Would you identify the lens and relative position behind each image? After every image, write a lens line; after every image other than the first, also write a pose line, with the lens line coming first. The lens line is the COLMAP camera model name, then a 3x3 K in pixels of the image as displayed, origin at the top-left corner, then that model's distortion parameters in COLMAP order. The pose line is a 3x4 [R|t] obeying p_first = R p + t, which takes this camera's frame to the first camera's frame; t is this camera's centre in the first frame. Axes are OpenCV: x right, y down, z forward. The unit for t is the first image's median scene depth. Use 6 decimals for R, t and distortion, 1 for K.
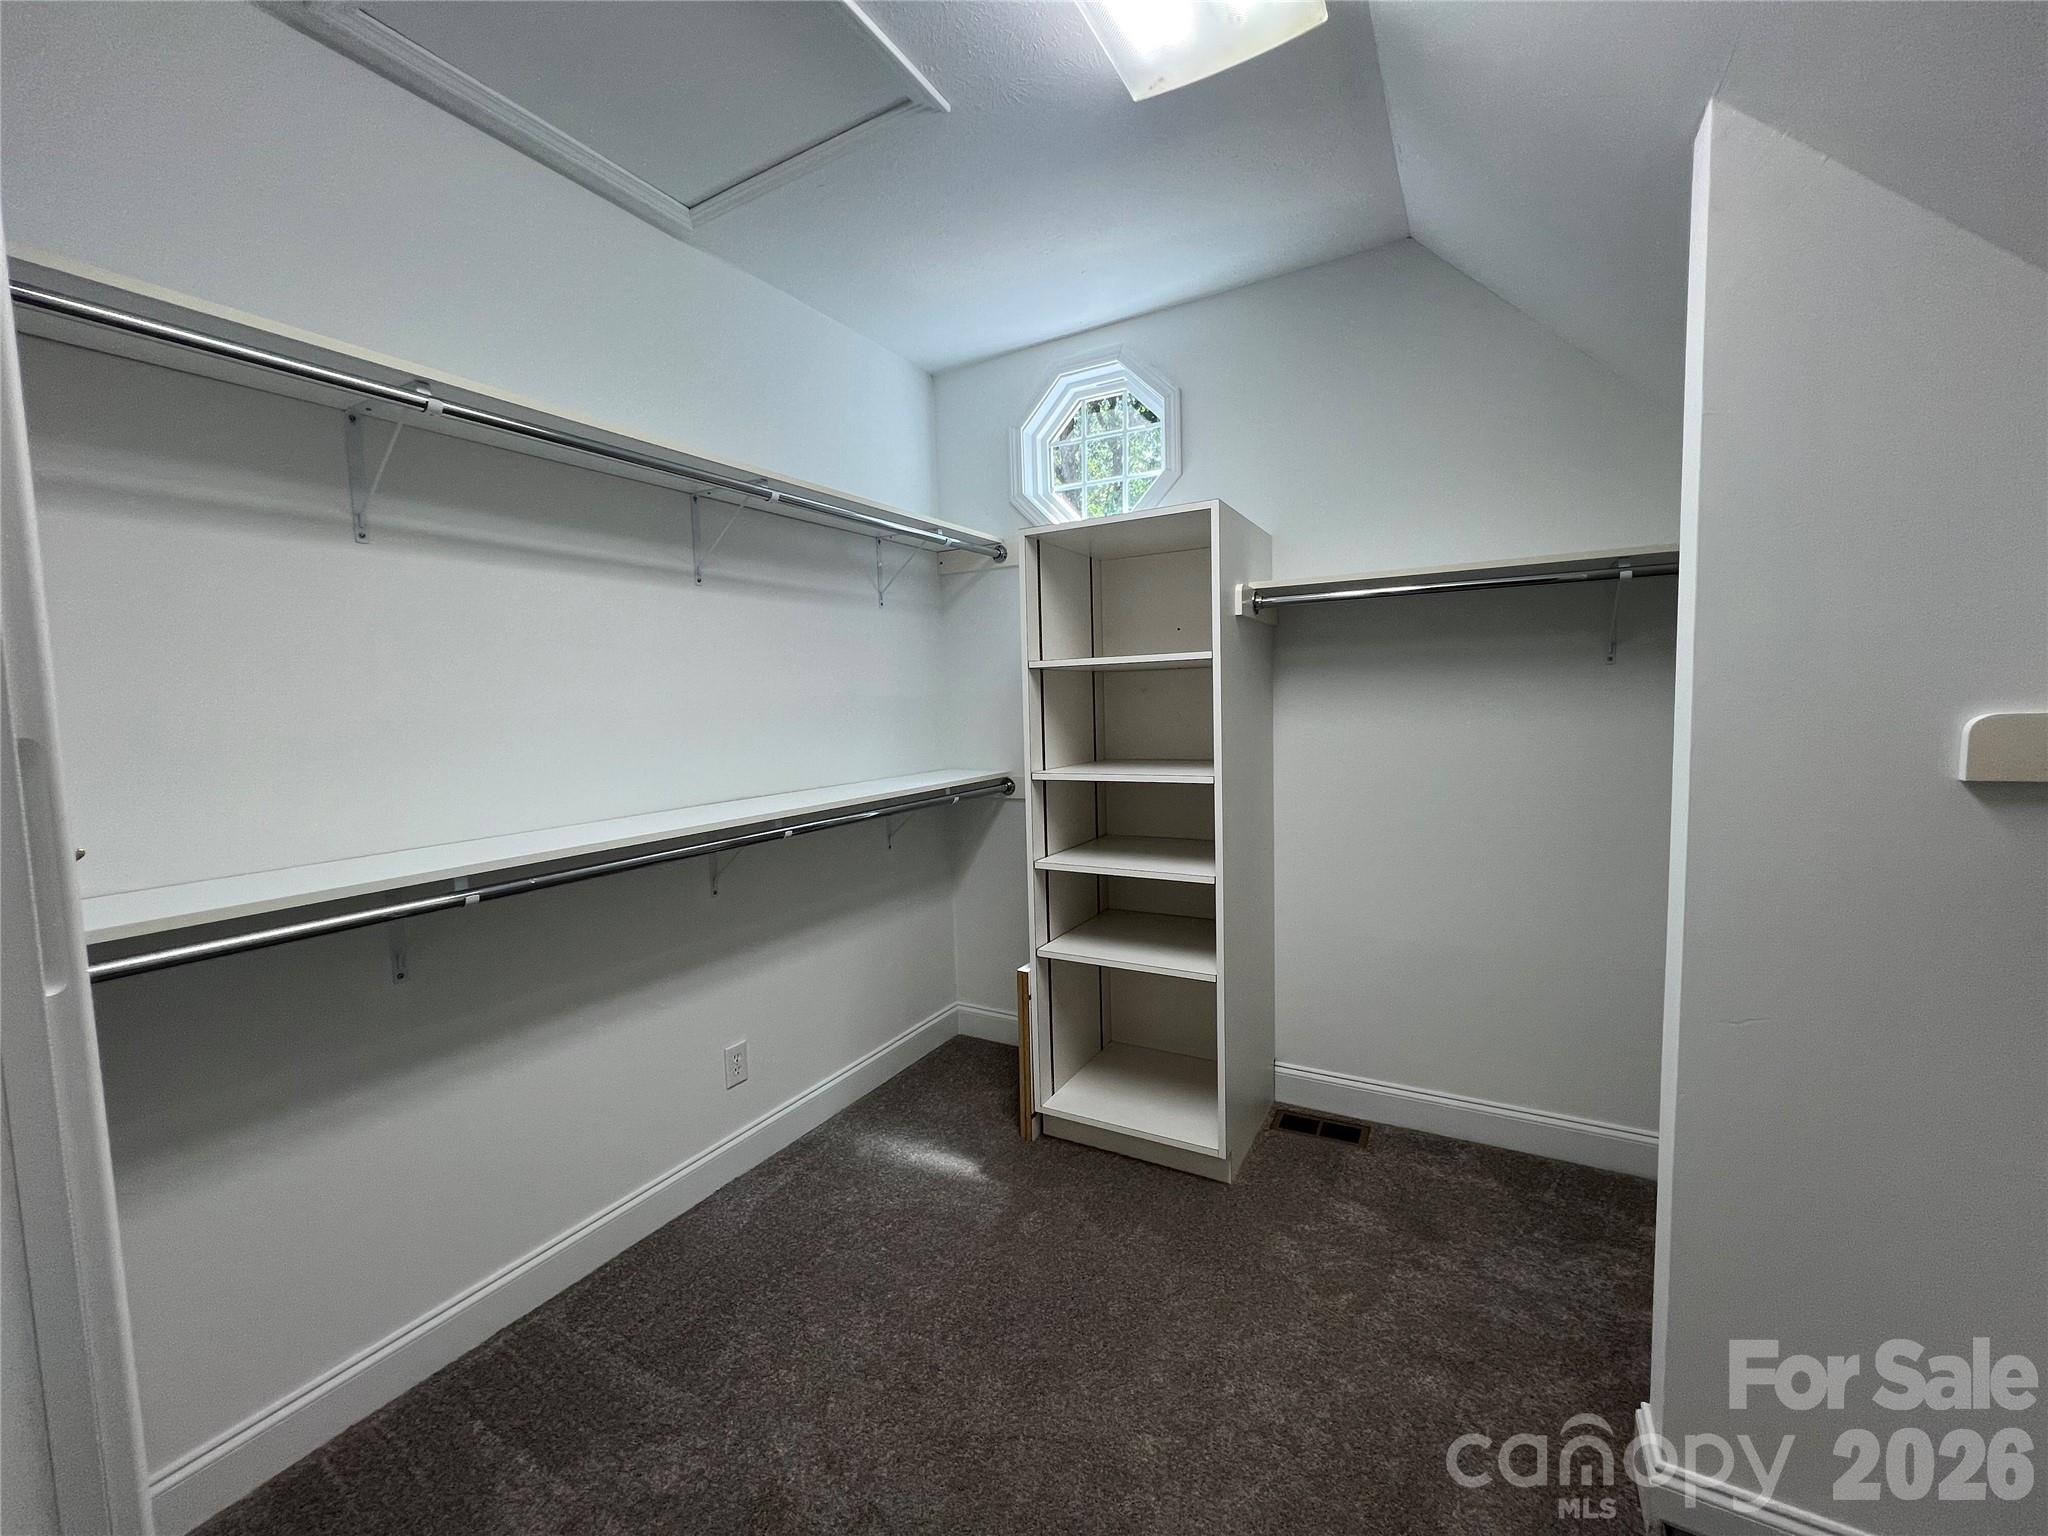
lens RADIAL K [[816.6, 0, 1016.2], [0, 816.6, 771.3], [0, 0, 1]] dist [-0.000052, -0.000298]
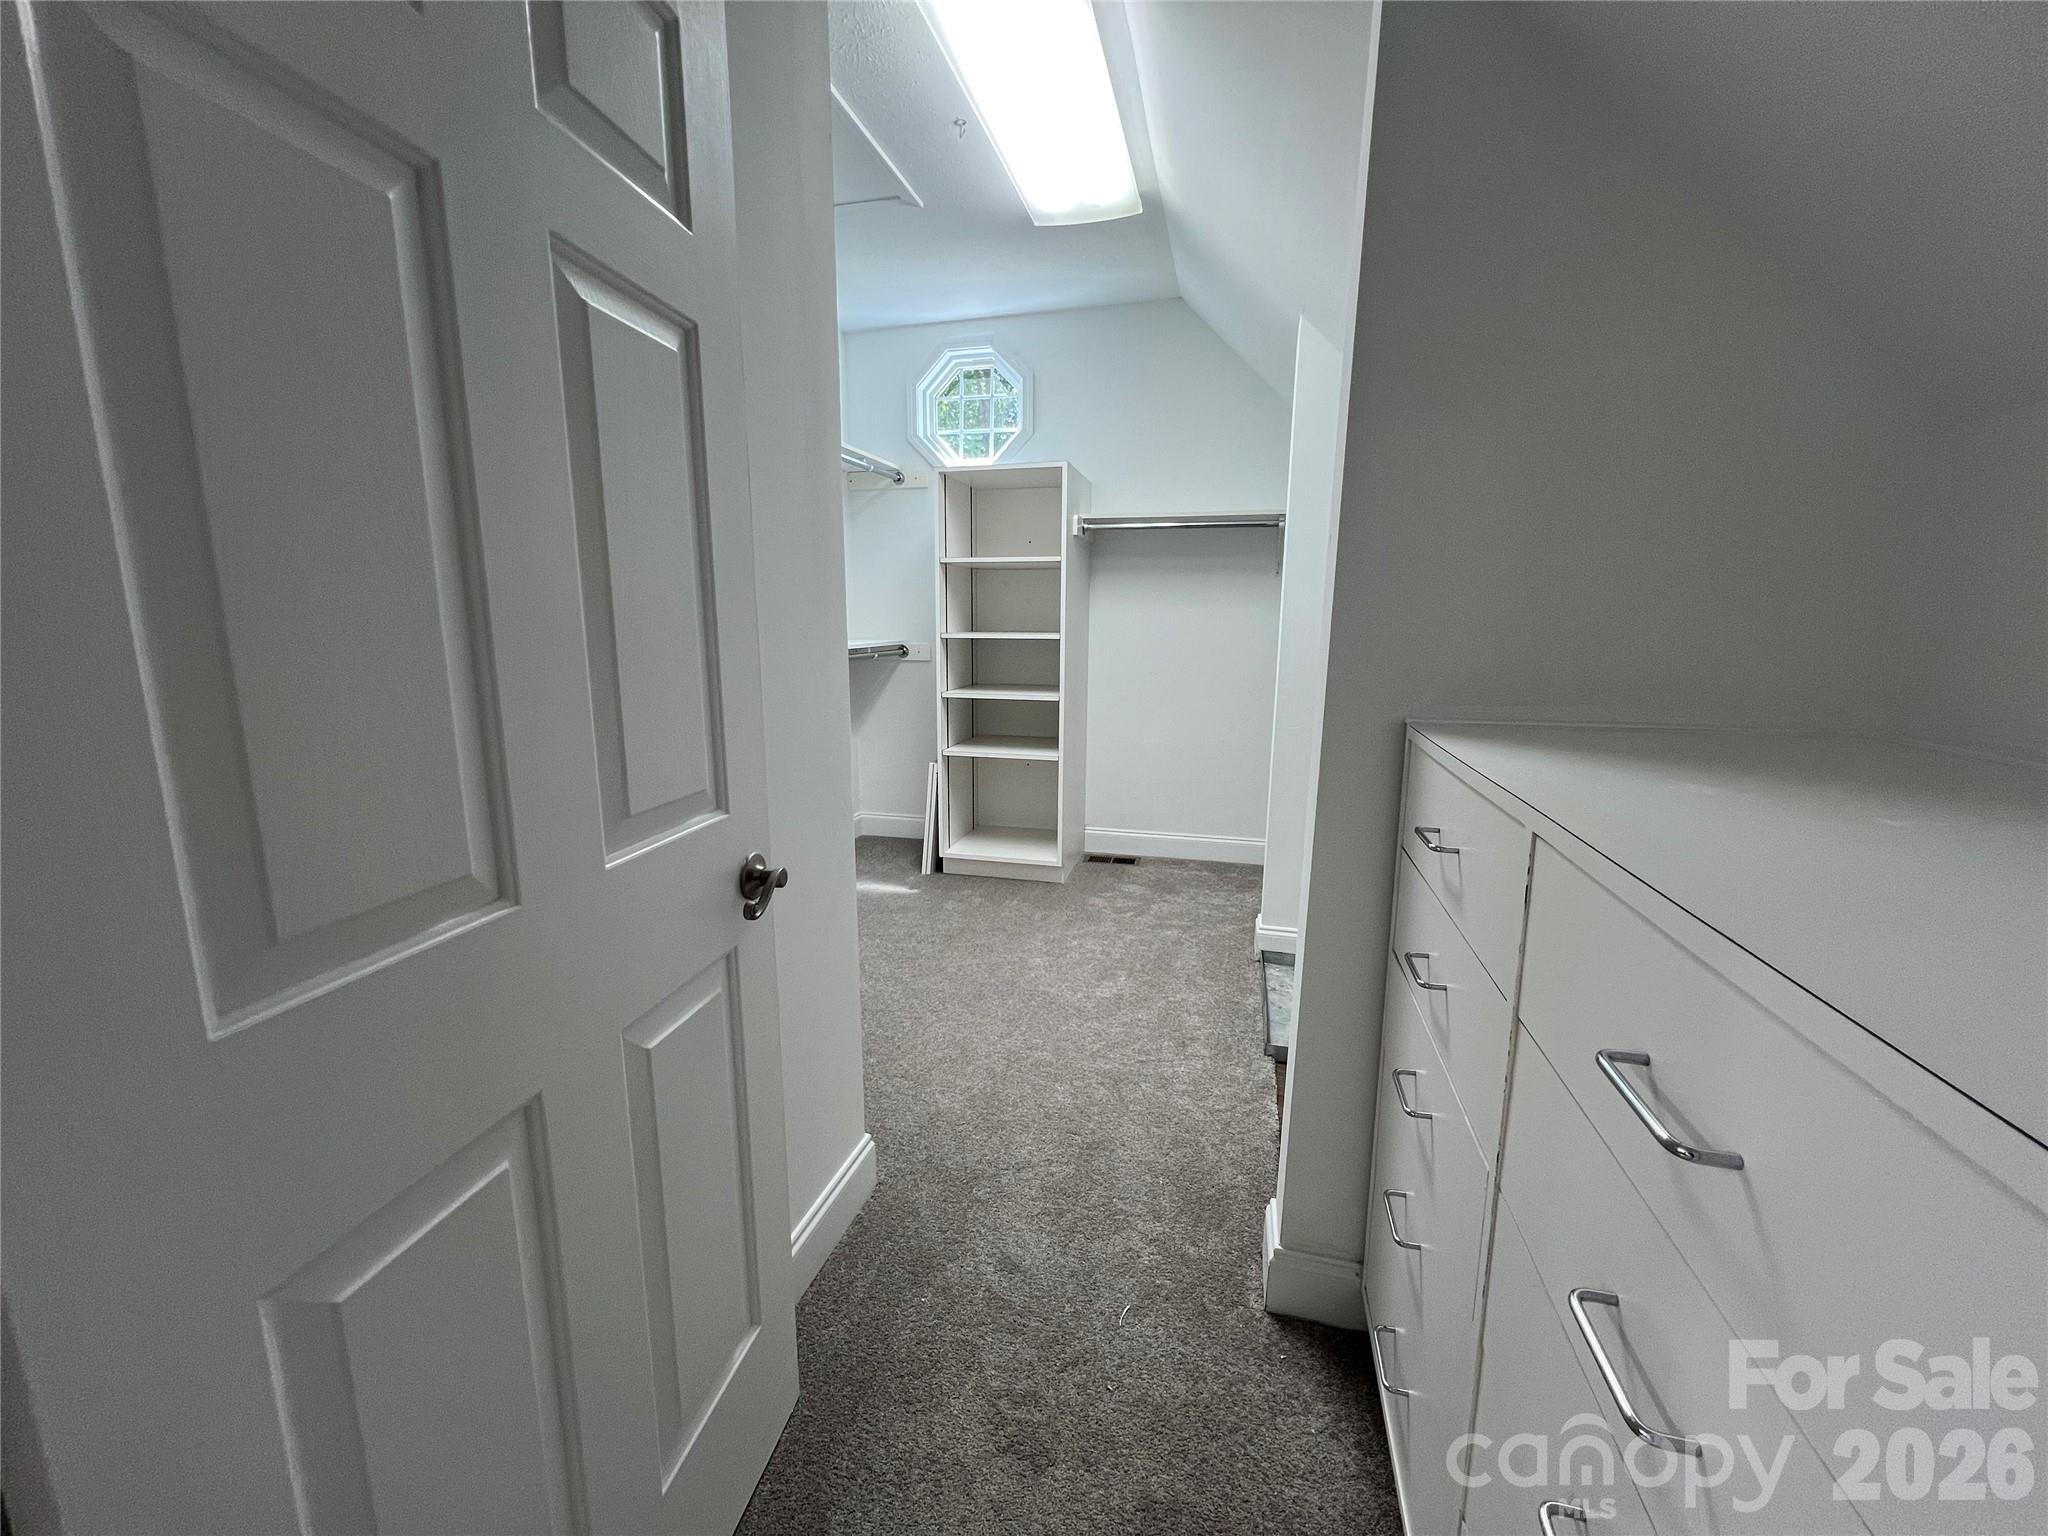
lens RADIAL K [[816.6, 0, 1016.2], [0, 816.6, 771.3], [0, 0, 1]] dist [-0.000052, -0.000298]
pose [[0.965413, -0.015165, 0.260286, -0.235677], [-0.011160, 0.994989, 0.099363, 0.101648], [-0.260488, -0.098831, 0.960405, -0.499283]]
